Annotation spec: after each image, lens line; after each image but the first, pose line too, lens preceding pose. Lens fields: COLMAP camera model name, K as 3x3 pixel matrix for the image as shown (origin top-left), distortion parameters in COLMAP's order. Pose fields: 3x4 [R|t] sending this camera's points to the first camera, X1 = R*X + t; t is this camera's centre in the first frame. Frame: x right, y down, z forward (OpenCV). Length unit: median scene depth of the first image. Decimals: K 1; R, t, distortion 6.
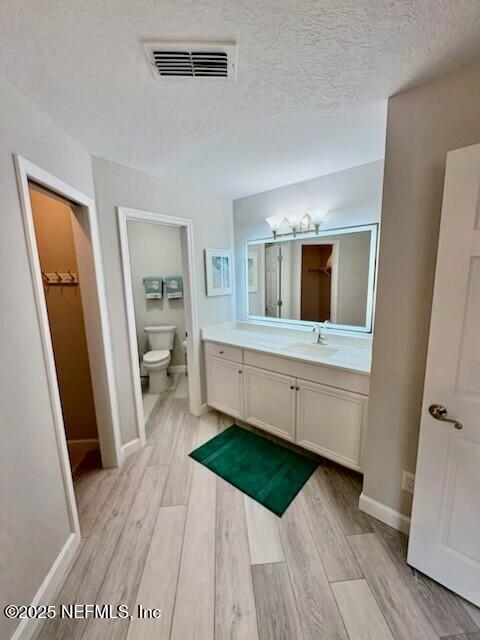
lens RADIAL K [[254.4, 0, 240.0], [0, 254.4, 320.0], [0, 0, 1]] dist [-0.000152, -0.000145]
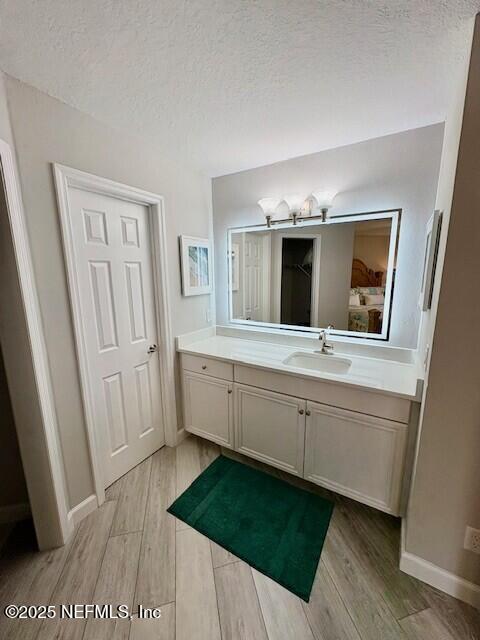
lens RADIAL K [[254.4, 0, 240.0], [0, 254.4, 320.0], [0, 0, 1]] dist [-0.000152, -0.000145]
pose [[0.987620, -0.016001, 0.156045, -0.091747], [0.013946, 0.999801, 0.014257, -0.032593], [-0.156242, -0.011904, 0.987647, 0.218844]]
